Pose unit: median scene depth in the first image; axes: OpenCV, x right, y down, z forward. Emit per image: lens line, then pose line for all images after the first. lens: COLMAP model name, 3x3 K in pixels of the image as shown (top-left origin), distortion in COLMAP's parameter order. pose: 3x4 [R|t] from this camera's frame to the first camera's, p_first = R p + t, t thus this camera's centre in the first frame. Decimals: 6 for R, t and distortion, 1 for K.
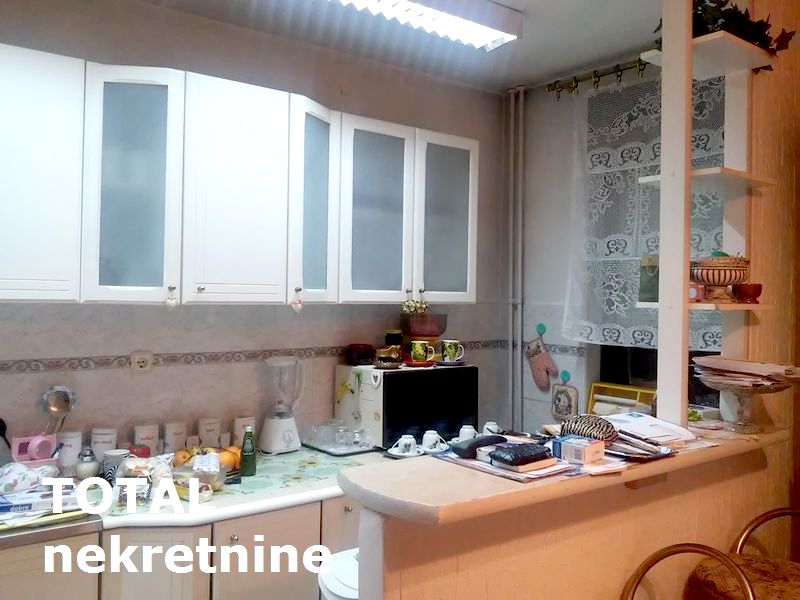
lens RADIAL K [[709.7, 0, 397.4], [0, 709.7, 291.5], [0, 0, 1]] dist [0.083960, -0.217067]
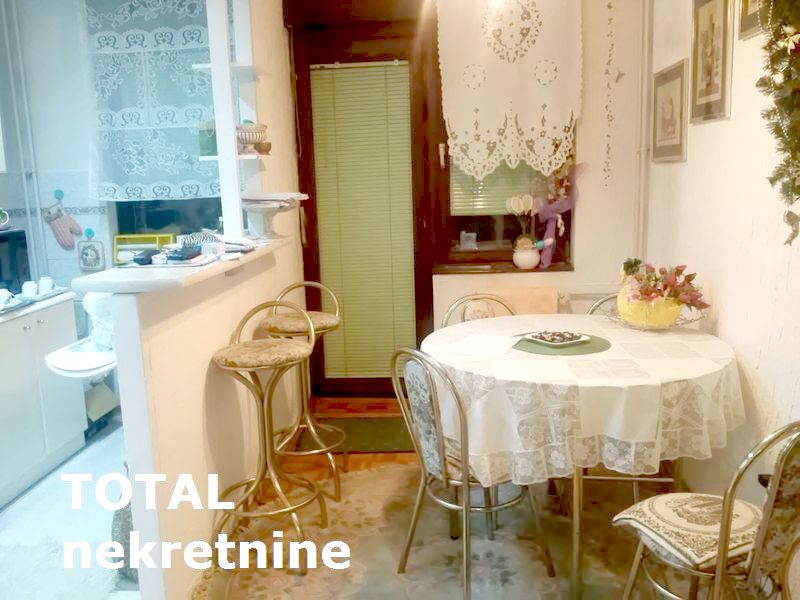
lens RADIAL K [[709.7, 0, 397.4], [0, 709.7, 291.5], [0, 0, 1]] dist [0.083960, -0.217067]
pose [[0.682288, -0.165061, 0.712207, -0.289347], [0.045062, 0.981822, 0.184378, 0.021972], [-0.729694, -0.093706, 0.677323, -0.171614]]
